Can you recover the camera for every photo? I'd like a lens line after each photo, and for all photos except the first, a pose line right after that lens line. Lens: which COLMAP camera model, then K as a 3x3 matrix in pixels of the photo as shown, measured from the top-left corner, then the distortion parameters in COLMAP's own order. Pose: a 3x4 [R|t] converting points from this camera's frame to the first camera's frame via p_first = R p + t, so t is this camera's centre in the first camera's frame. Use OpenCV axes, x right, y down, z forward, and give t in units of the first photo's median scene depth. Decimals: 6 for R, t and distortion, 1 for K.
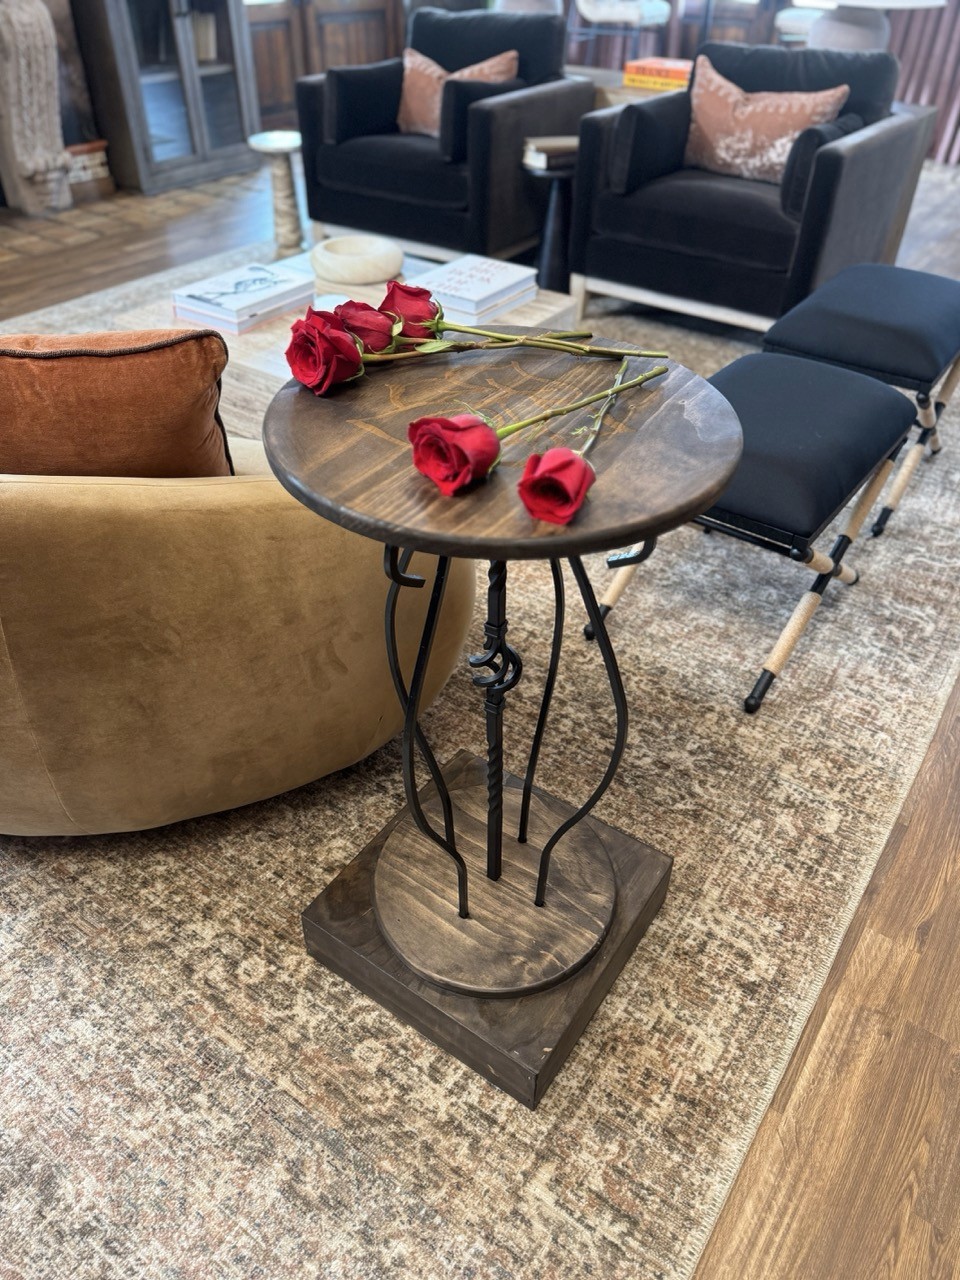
lens RADIAL K [[916.5, 0, 474.8], [0, 916.5, 645.6], [0, 0, 1]] dist [-0.014390, 0.008911]
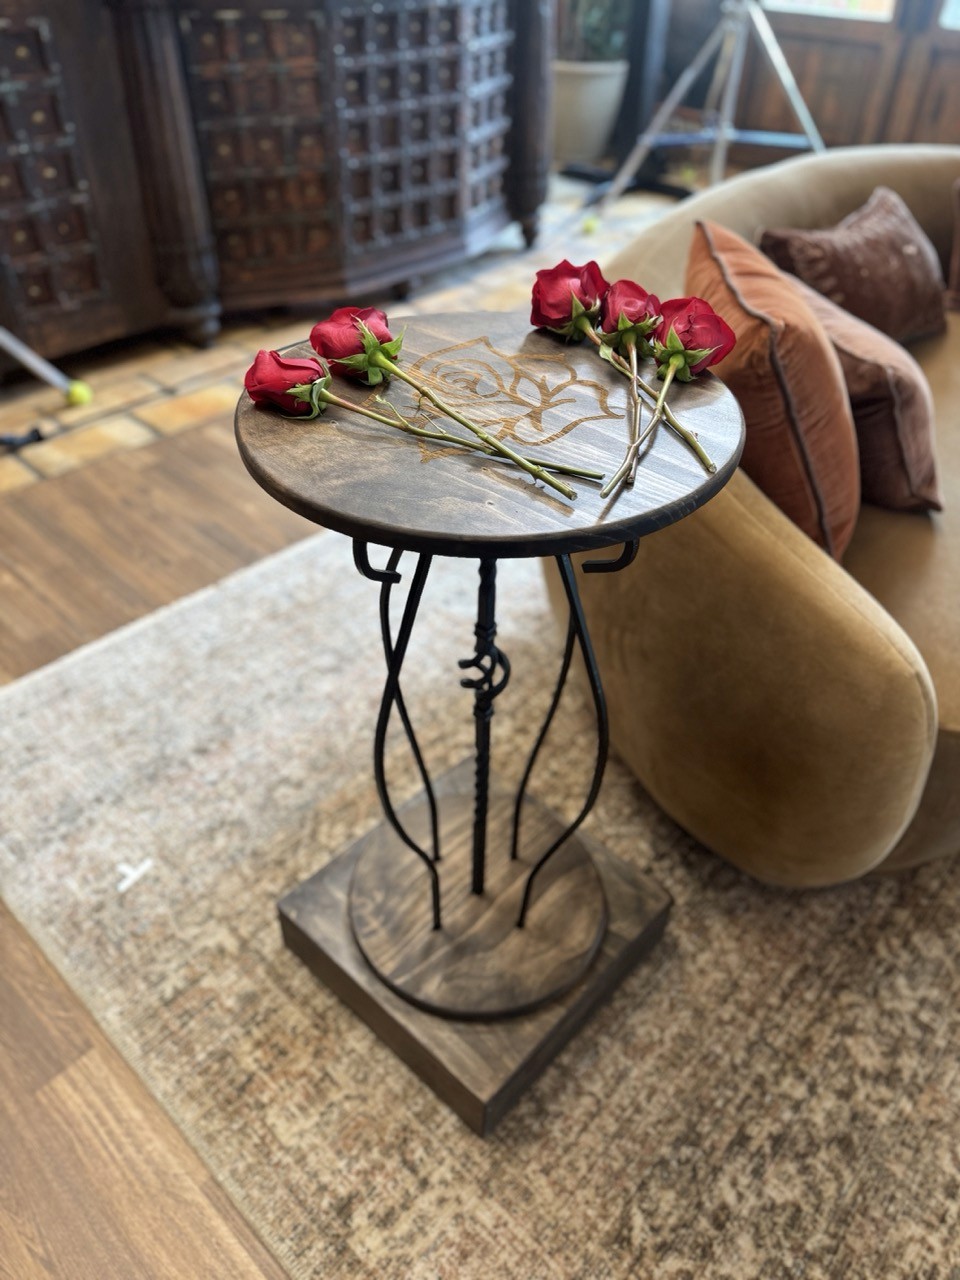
lens RADIAL K [[916.5, 0, 481.6], [0, 916.5, 642.7], [0, 0, 1]] dist [0.008672, -0.006991]
pose [[-0.141526, 0.622898, -0.769395, 0.610115], [-0.643967, 0.532363, 0.549451, -0.427379], [0.751849, 0.573226, 0.325782, 0.548619]]
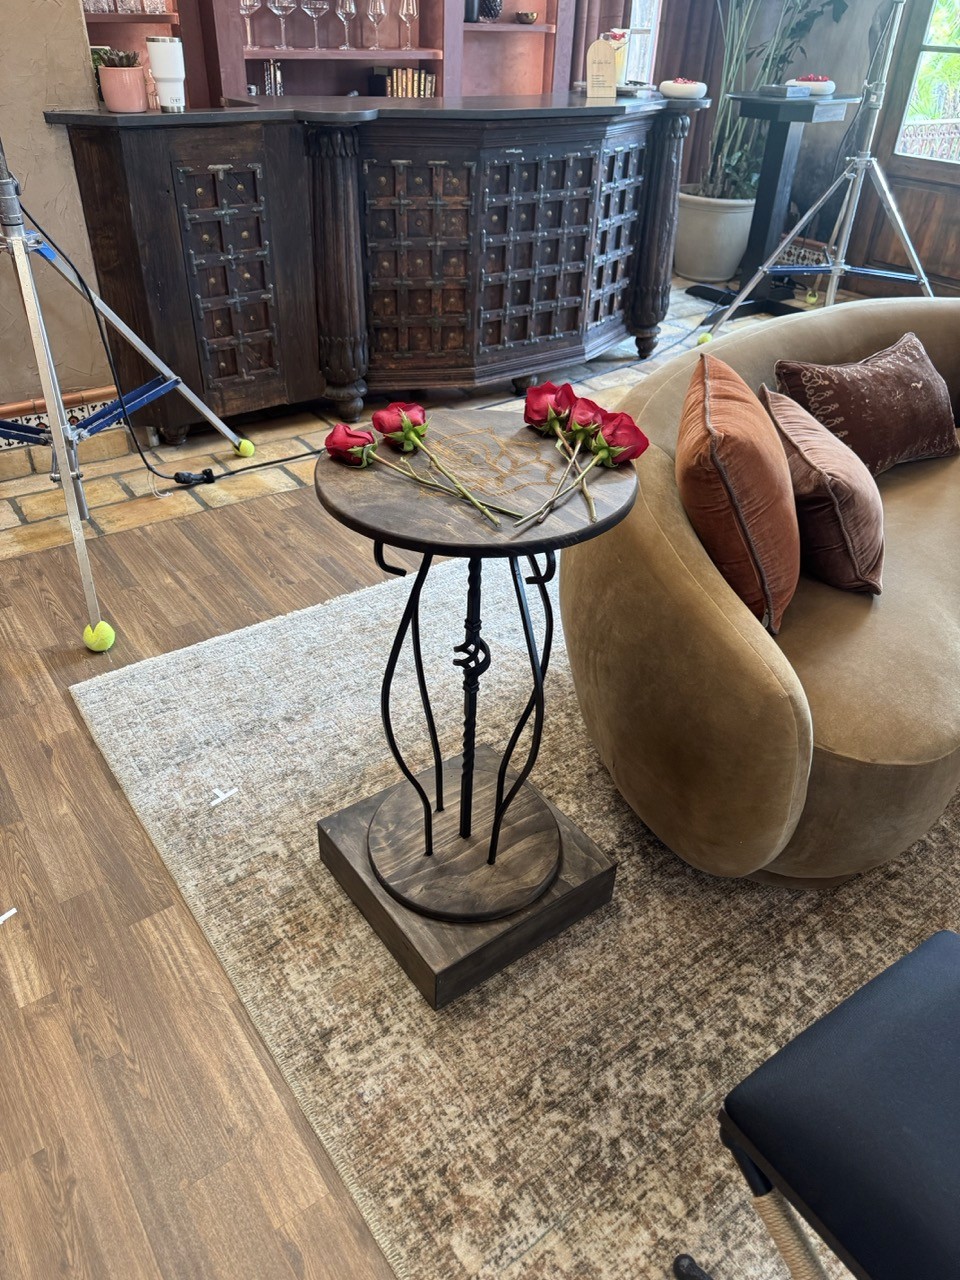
lens RADIAL K [[910.2, 0, 477.7], [0, 910.2, 637.7], [0, 0, 1]] dist [0.093190, -0.157516]
pose [[-0.324819, 0.522692, -0.788217, 0.889249], [-0.624632, 0.507227, 0.593764, -0.664402], [0.710160, 0.685211, 0.161733, 0.630674]]
